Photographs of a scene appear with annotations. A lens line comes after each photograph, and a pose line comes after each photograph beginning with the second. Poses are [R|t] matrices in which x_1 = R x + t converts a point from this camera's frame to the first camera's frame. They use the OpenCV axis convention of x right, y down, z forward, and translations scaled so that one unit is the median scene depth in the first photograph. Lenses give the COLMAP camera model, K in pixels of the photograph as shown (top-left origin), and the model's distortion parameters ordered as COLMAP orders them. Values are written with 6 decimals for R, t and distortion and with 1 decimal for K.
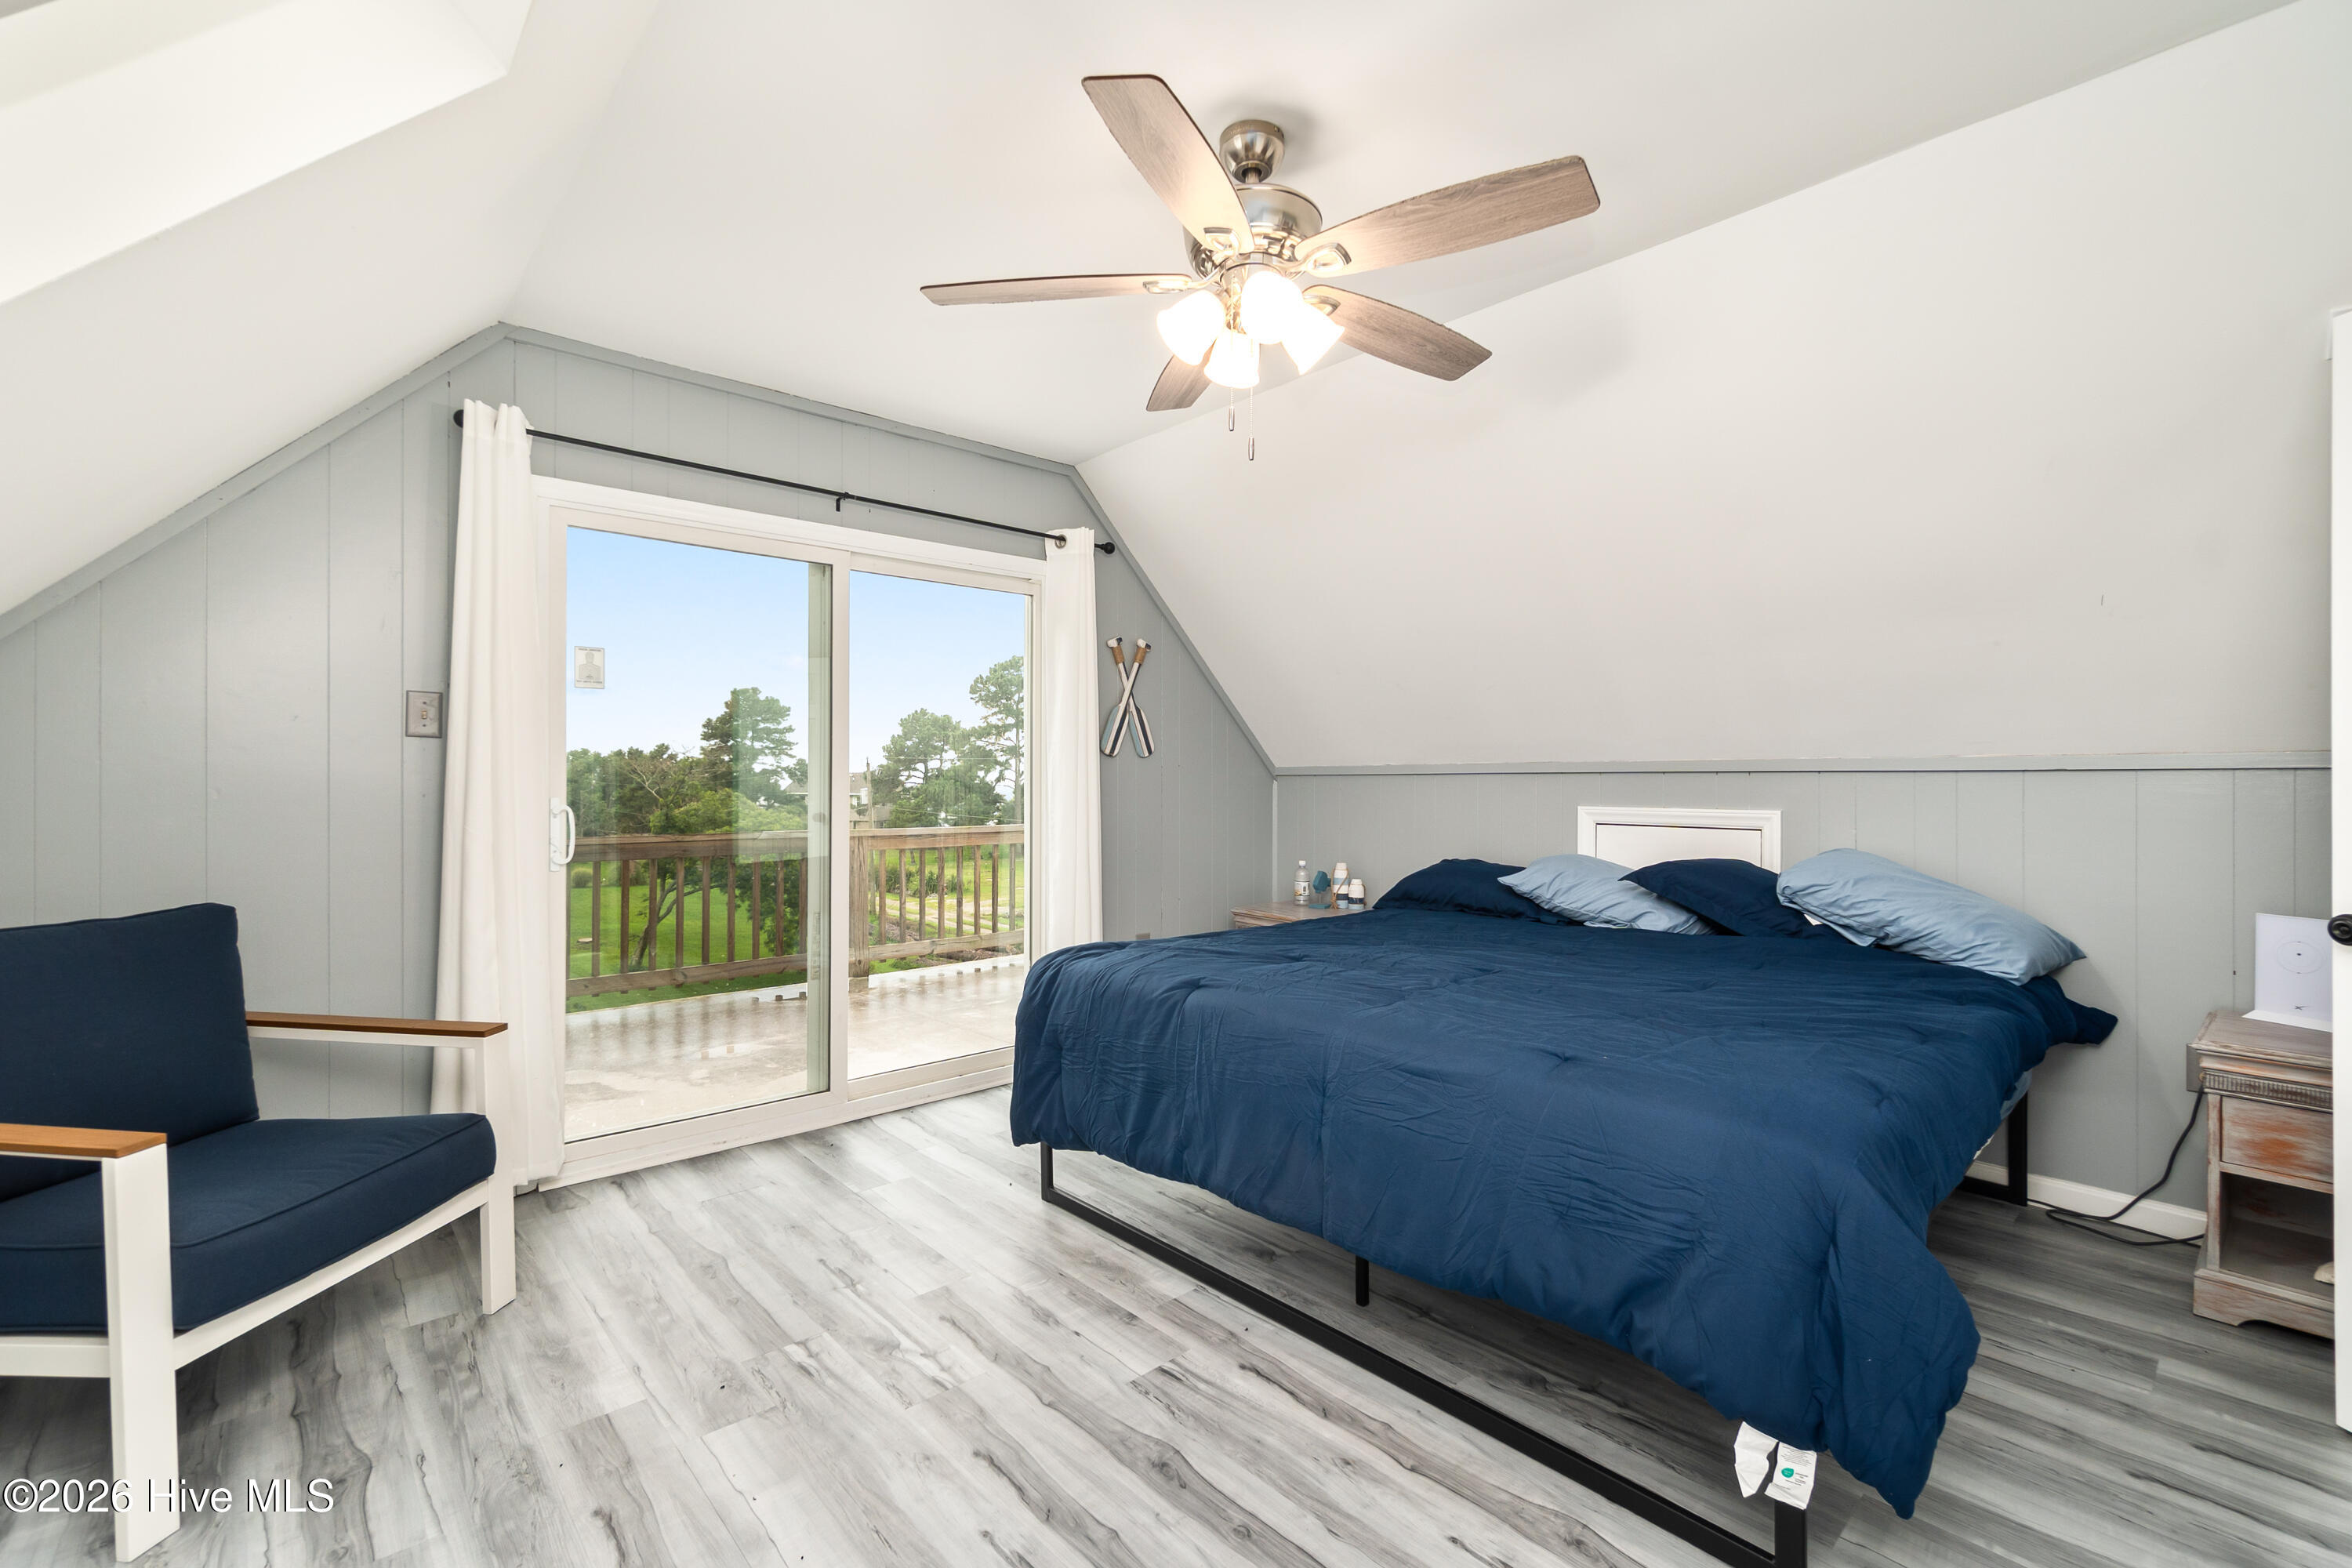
lens RADIAL K [[1009.0, 0, 1163.2], [0, 1009.0, 785.9], [0, 0, 1]] dist [-0.003464, 0.000432]
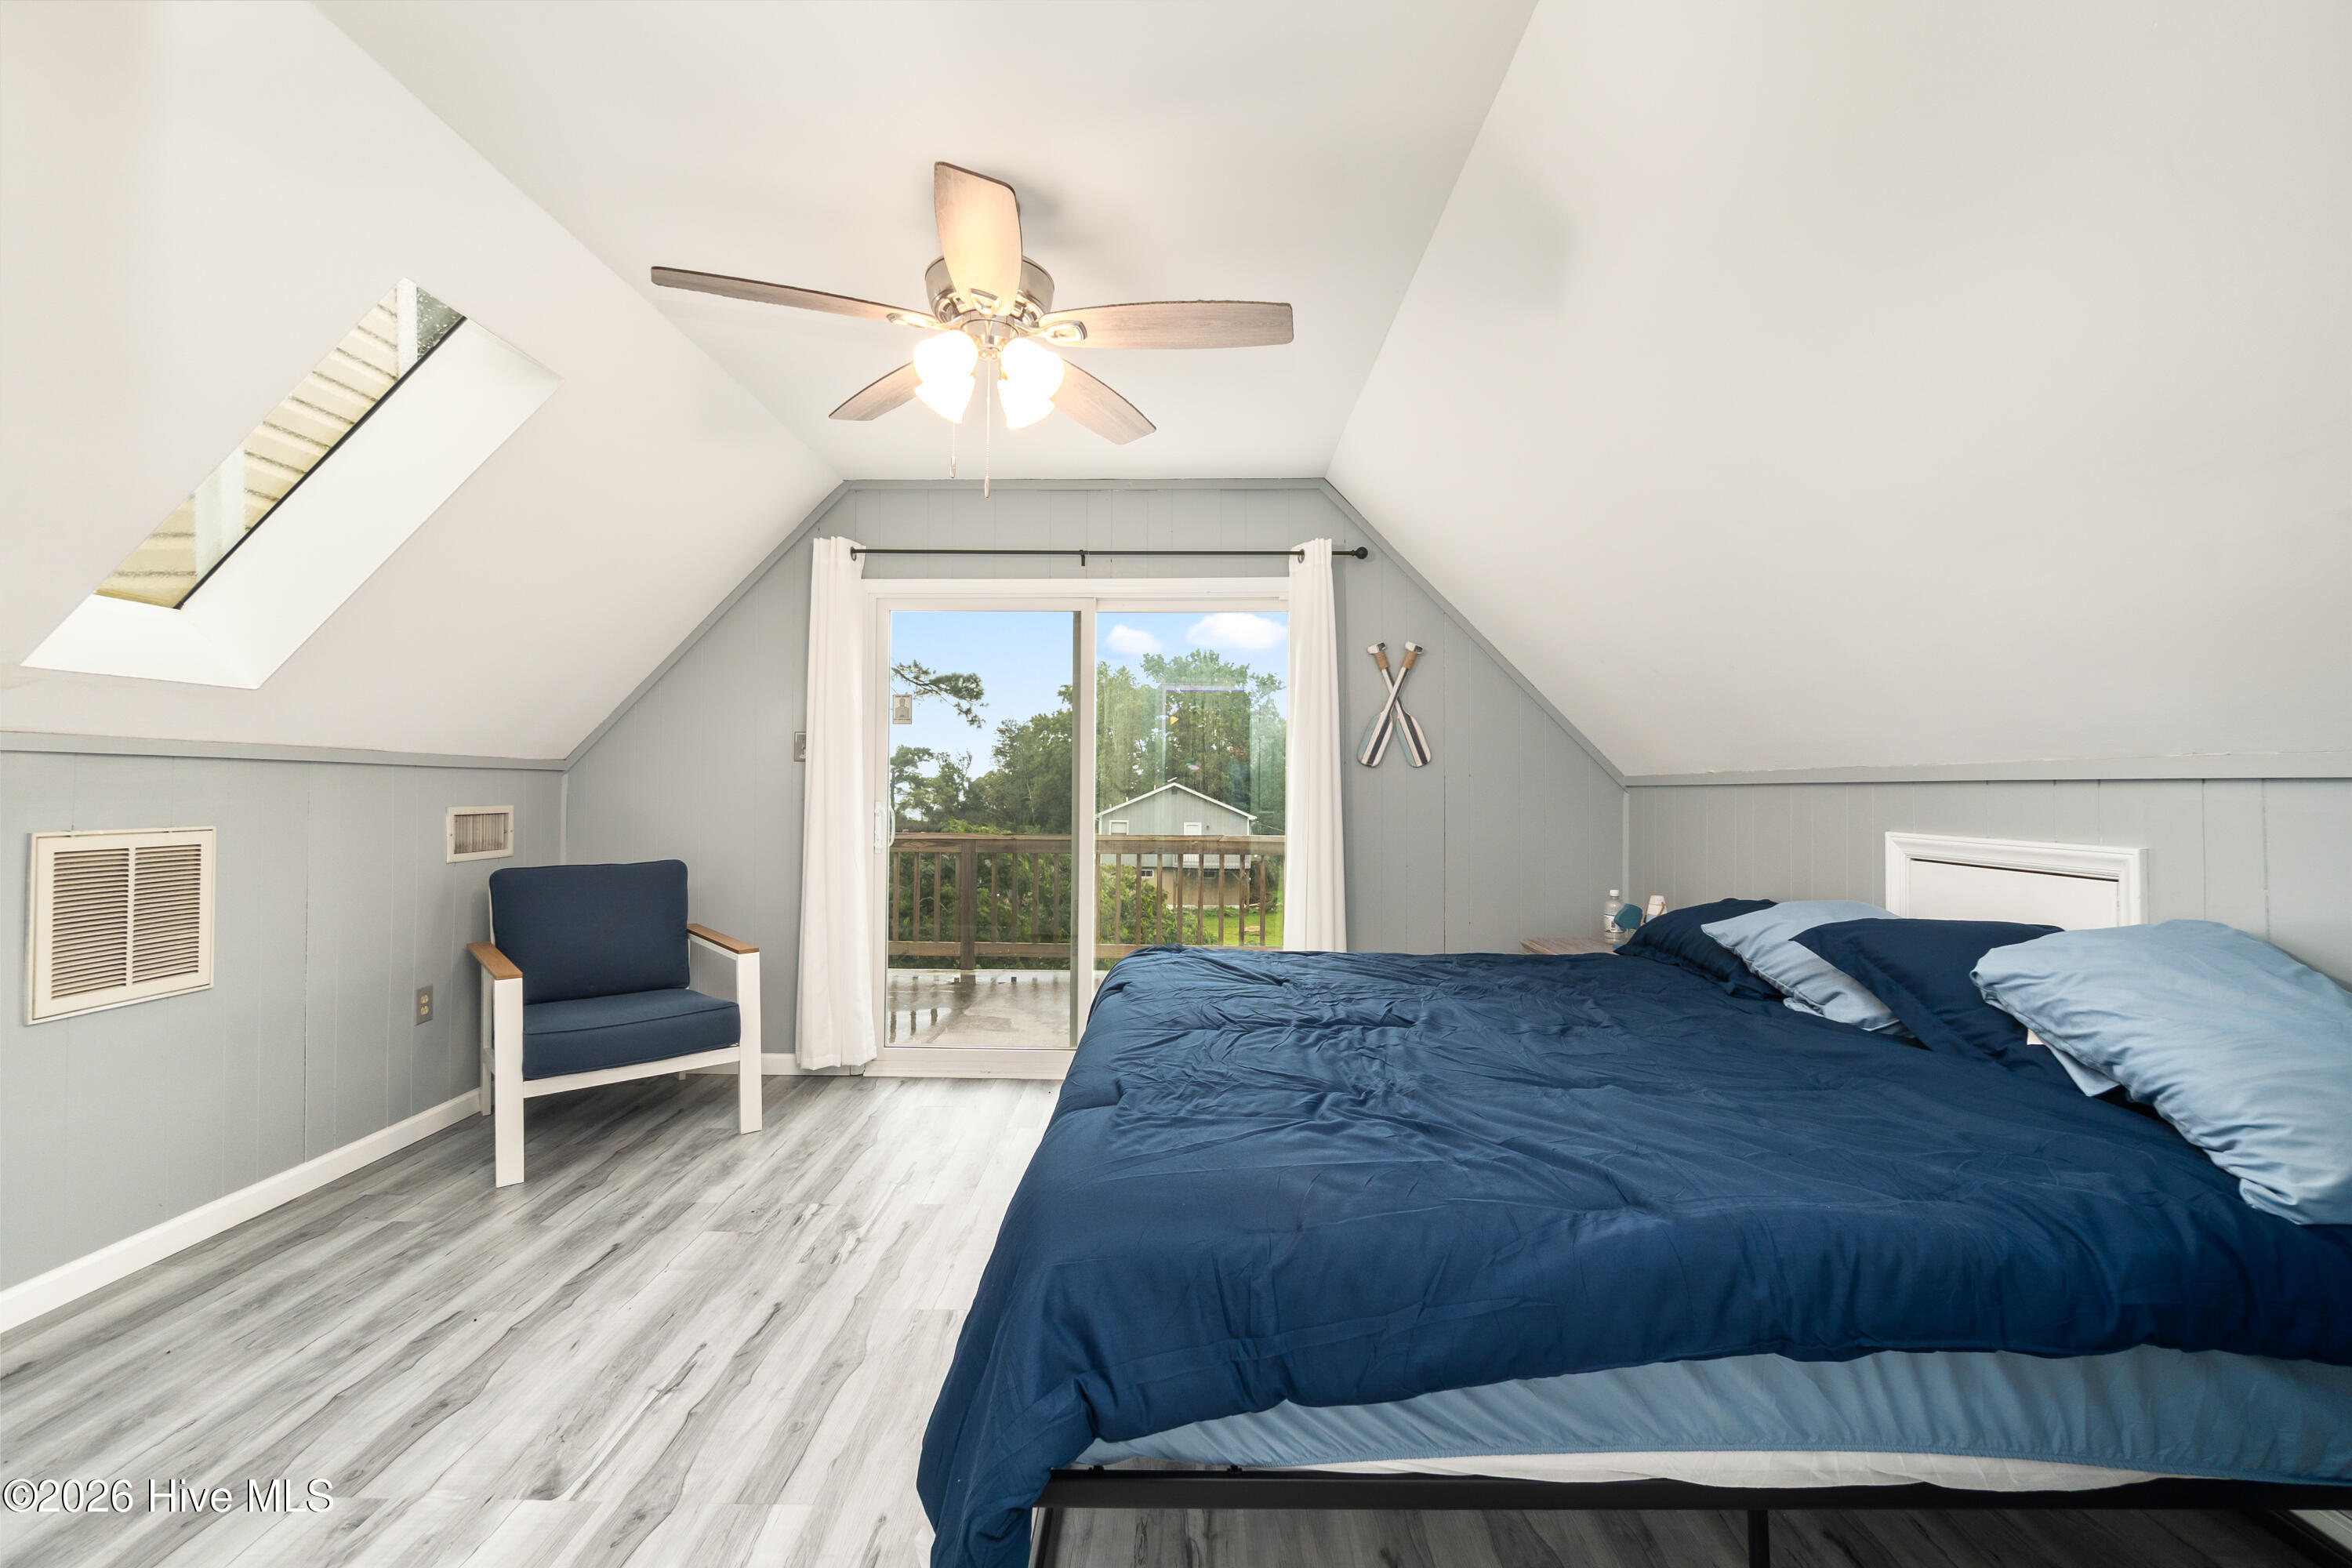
lens RADIAL K [[1009.0, 0, 1172.3], [0, 1009.0, 774.1], [0, 0, 1]] dist [-0.003464, 0.000432]
pose [[0.732063, -0.007937, -0.681190, 0.691748], [-0.006149, 0.999814, -0.018257, -0.004502], [0.681209, 0.017554, 0.731879, 0.239622]]
